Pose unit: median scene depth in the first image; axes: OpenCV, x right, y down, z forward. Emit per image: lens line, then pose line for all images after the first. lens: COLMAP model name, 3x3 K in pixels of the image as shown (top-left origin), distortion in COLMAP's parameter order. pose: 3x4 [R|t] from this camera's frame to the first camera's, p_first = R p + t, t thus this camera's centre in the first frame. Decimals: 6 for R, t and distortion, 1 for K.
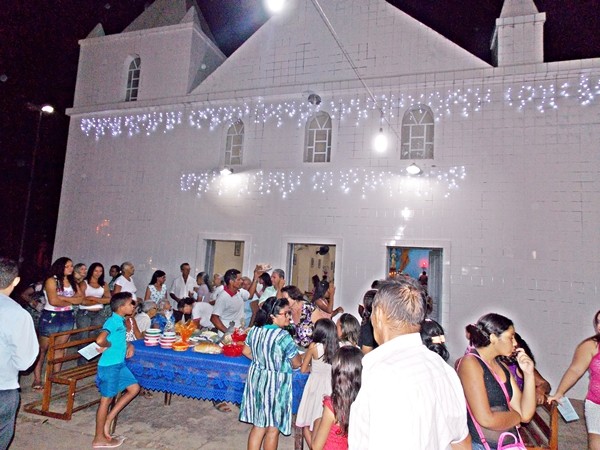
lens RADIAL K [[420.0, 0, 300.9], [0, 420.0, 219.0], [0, 0, 1]] dist [0.043991, -0.008389]
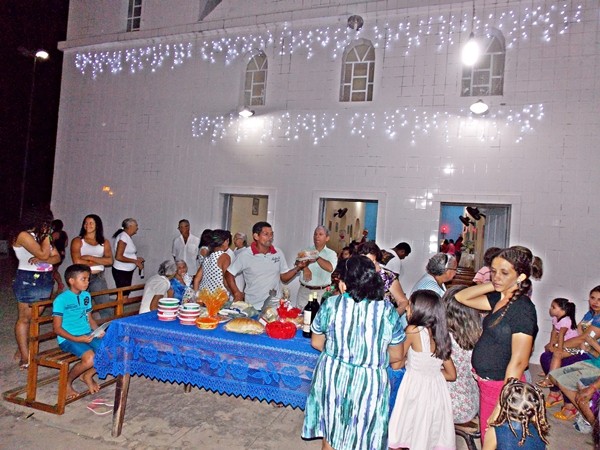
lens RADIAL K [[420.0, 0, 300.9], [0, 420.0, 219.0], [0, 0, 1]] dist [0.043991, -0.008389]
pose [[0.999884, 0.012380, -0.008891, -0.062027], [-0.011616, 0.996614, 0.081395, 0.031279], [0.009868, -0.081282, 0.996642, 0.150072]]
